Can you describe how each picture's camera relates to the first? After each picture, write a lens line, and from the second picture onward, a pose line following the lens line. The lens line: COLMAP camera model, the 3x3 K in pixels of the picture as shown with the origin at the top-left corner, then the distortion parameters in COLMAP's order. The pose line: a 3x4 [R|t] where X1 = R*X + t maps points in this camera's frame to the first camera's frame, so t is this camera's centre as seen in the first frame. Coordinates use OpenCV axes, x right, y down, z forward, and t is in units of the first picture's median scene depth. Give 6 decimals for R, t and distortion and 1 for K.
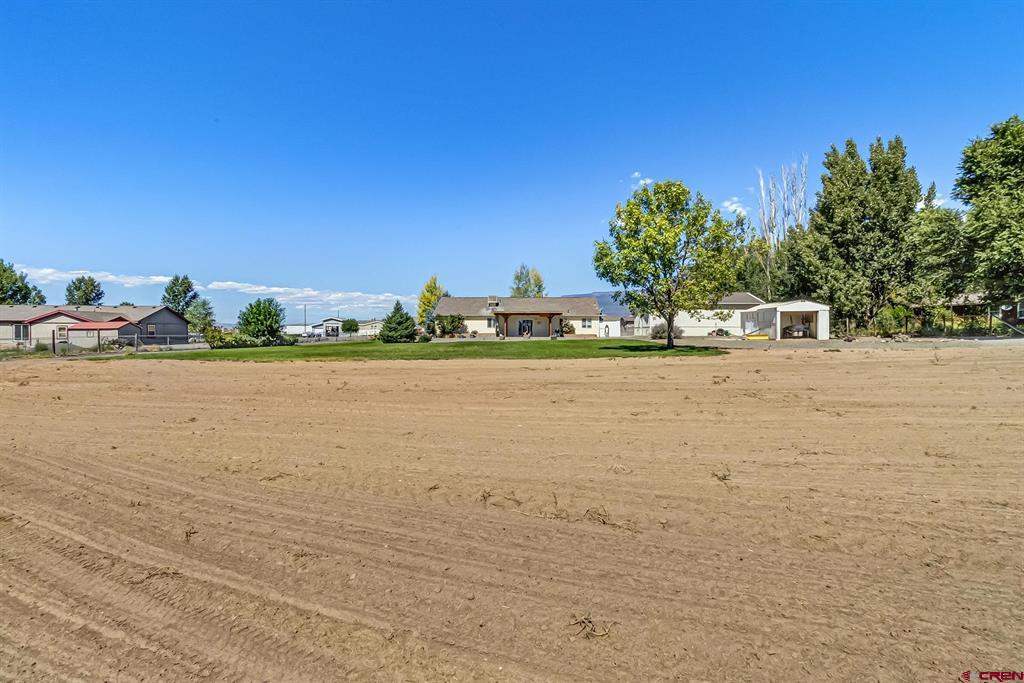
lens RADIAL K [[482.5, 0, 512.0], [0, 482.5, 341.5], [0, 0, 1]] dist [-0.001329, -0.000491]
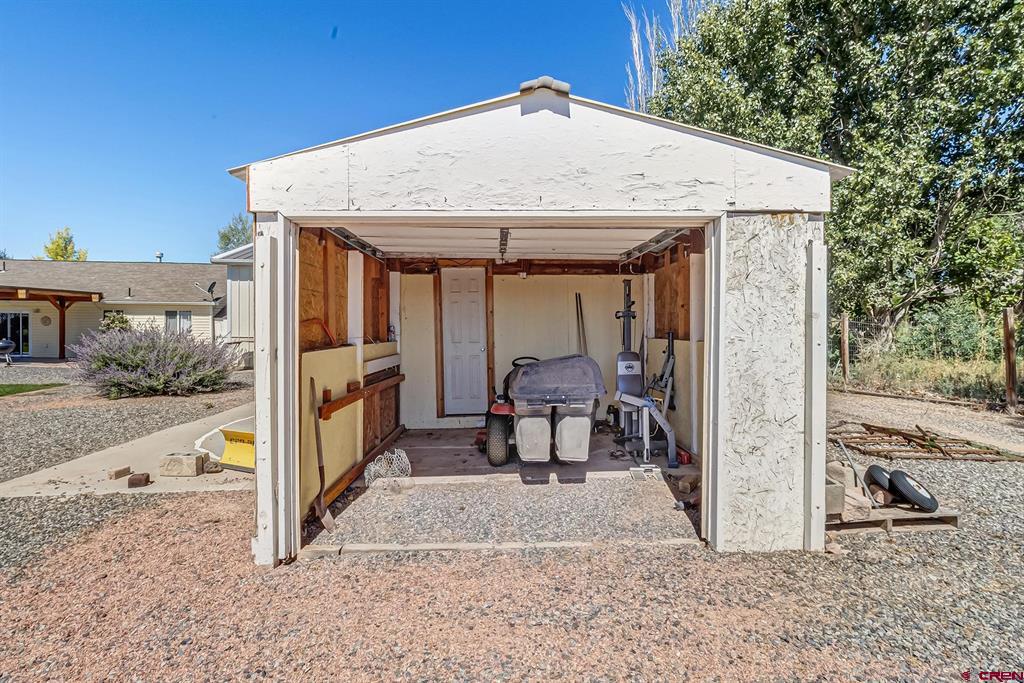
lens RADIAL K [[482.5, 0, 512.0], [0, 482.5, 341.5], [0, 0, 1]] dist [-0.001329, -0.000491]
pose [[0.990018, 0.003955, 0.140888, 0.368781], [-0.004779, 0.999973, 0.005515, -0.026278], [-0.140863, -0.006134, 0.990010, 0.576316]]
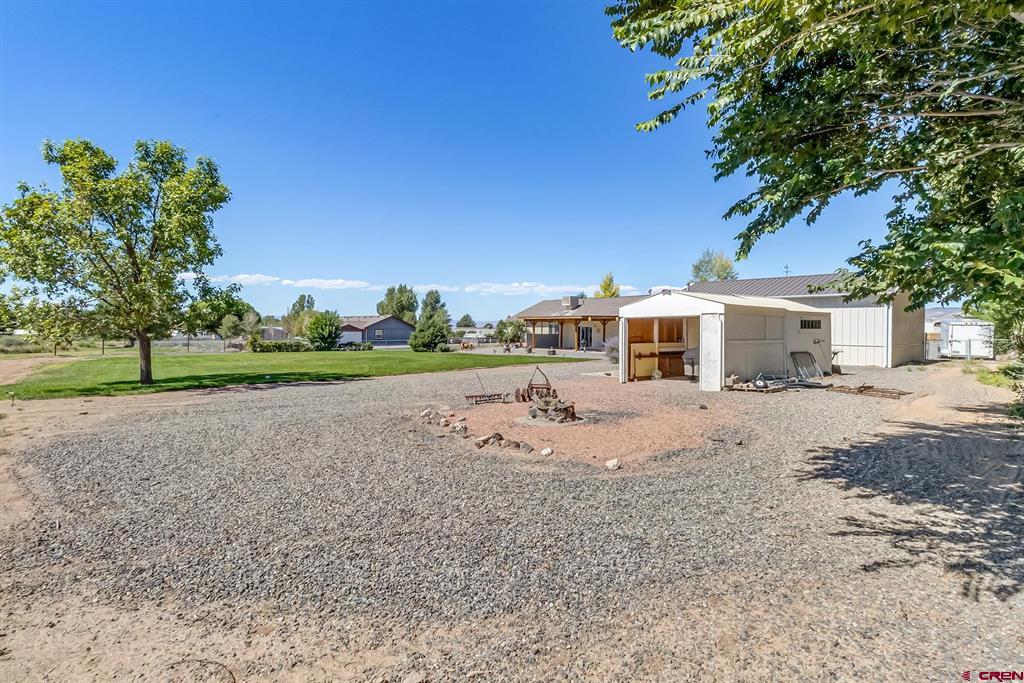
lens RADIAL K [[482.5, 0, 512.0], [0, 482.5, 341.5], [0, 0, 1]] dist [-0.001329, -0.000491]
pose [[0.687940, 0.022770, -0.725410, 0.513524], [-0.022160, 0.999701, 0.010364, -0.026998], [0.725429, 0.008946, 0.688239, 0.387404]]
